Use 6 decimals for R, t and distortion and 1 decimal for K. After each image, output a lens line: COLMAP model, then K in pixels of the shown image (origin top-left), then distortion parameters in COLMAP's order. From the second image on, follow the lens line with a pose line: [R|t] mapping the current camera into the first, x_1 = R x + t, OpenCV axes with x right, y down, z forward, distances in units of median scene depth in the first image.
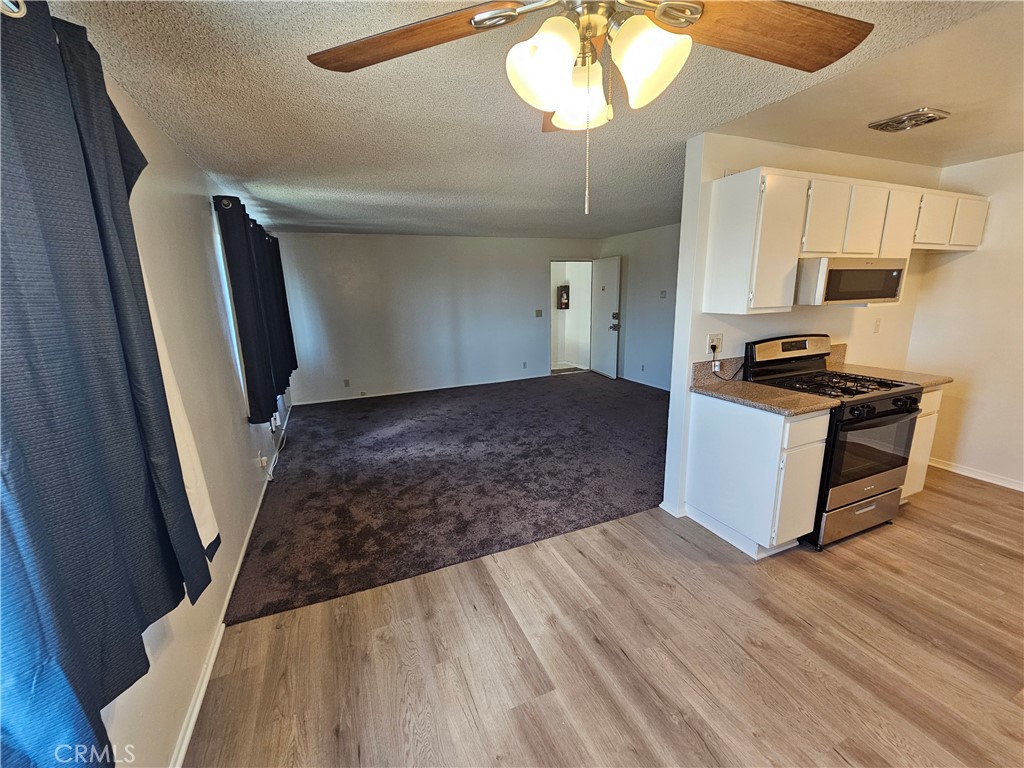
lens RADIAL K [[420.8, 0, 512.0], [0, 420.8, 384.0], [0, 0, 1]] dist [-0.001926, 0.000916]
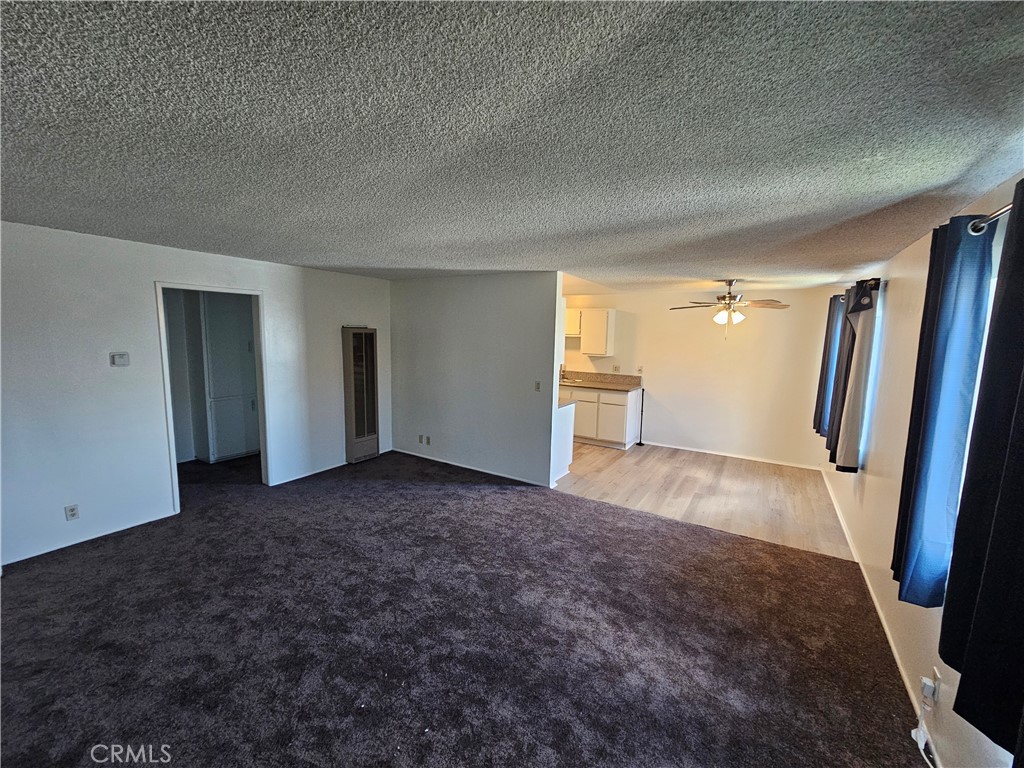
lens RADIAL K [[420.8, 0, 512.0], [0, 420.8, 384.0], [0, 0, 1]] dist [-0.001926, 0.000916]
pose [[-0.580751, -0.093870, 0.808651, -0.858709], [0.165330, 0.959030, 0.230061, -0.508156], [-0.797116, 0.267302, -0.541438, 2.034684]]
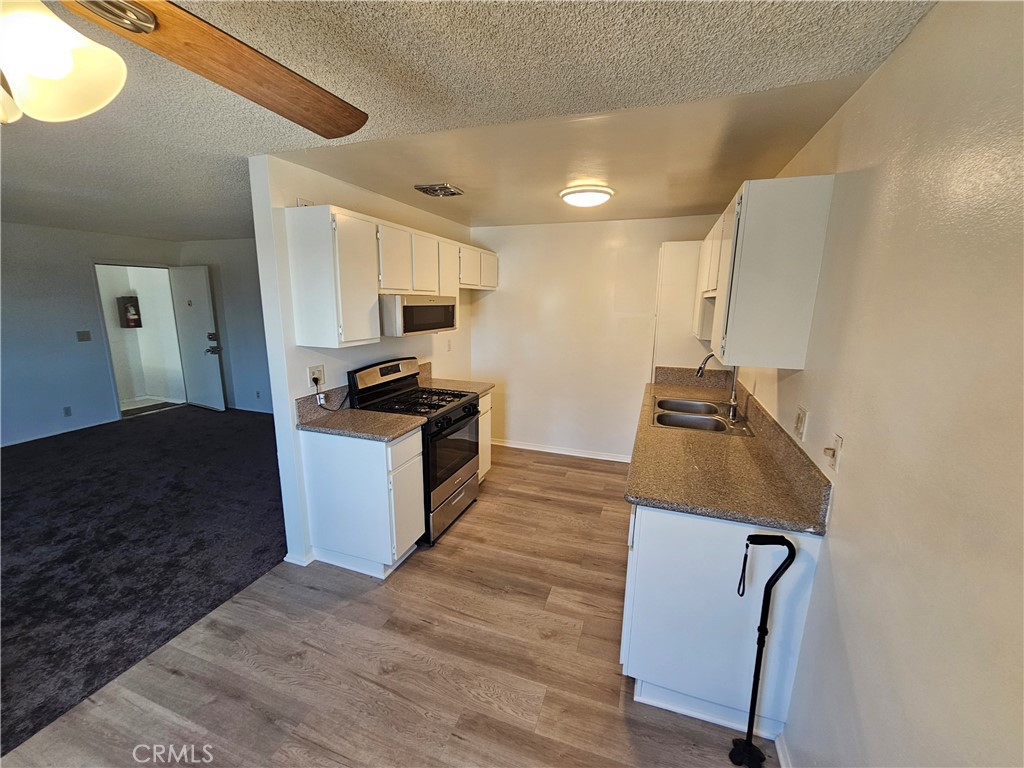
lens RADIAL K [[420.8, 0, 512.0], [0, 420.8, 384.0], [0, 0, 1]] dist [-0.001926, 0.000916]
pose [[0.675955, -0.116656, 0.727652, 0.079711], [0.132862, 0.990503, 0.035373, -0.052042], [-0.724867, 0.072767, 0.685034, 0.012727]]
